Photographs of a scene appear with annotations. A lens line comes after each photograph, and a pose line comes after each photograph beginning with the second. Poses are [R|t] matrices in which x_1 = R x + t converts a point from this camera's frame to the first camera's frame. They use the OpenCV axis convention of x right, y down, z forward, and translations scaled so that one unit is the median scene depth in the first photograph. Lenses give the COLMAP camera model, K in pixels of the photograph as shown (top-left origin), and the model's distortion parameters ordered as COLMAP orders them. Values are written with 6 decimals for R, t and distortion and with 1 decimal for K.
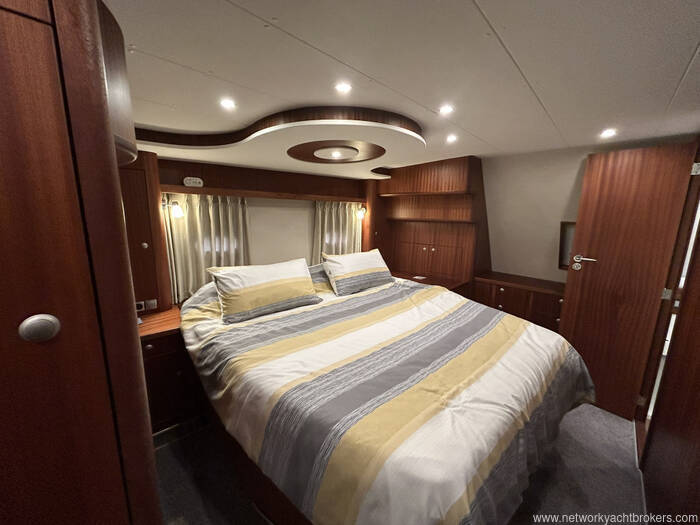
lens RADIAL K [[279.9, 0, 346.8], [0, 279.9, 263.7], [0, 0, 1]] dist [0.001074, -0.001360]
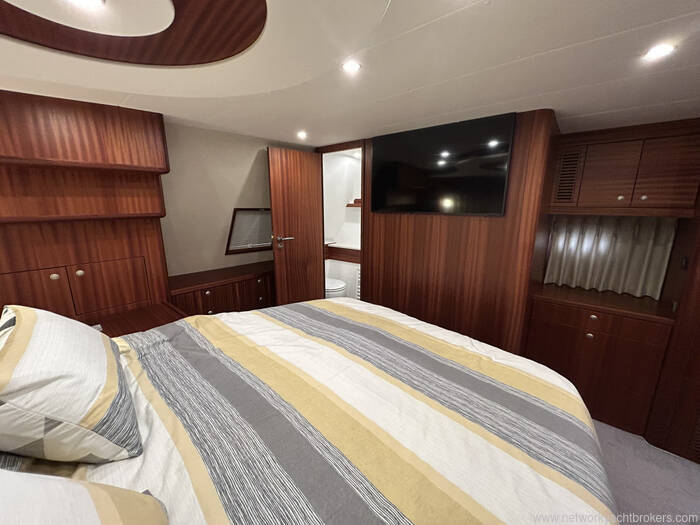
lens RADIAL K [[279.9, 0, 347.0], [0, 279.9, 266.4], [0, 0, 1]] dist [0.001074, -0.001360]
pose [[-0.045994, -0.243888, 0.968712, -0.343208], [0.186370, 0.950617, 0.248181, -0.149417], [-0.981403, 0.191953, 0.001730, 0.751906]]
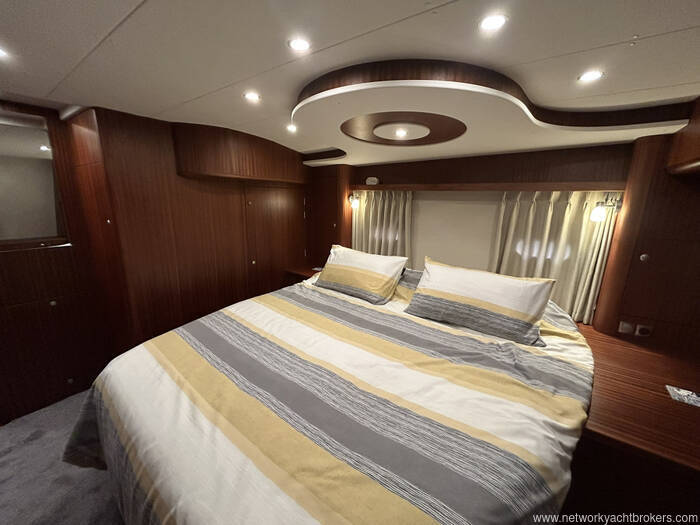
lens RADIAL K [[279.9, 0, 347.4], [0, 279.9, 262.8], [0, 0, 1]] dist [0.001074, -0.001360]
pose [[0.139807, 0.201699, -0.969418, 0.739605], [-0.201676, 0.964312, 0.171552, -0.127853], [0.969423, 0.171524, 0.175495, 0.725120]]
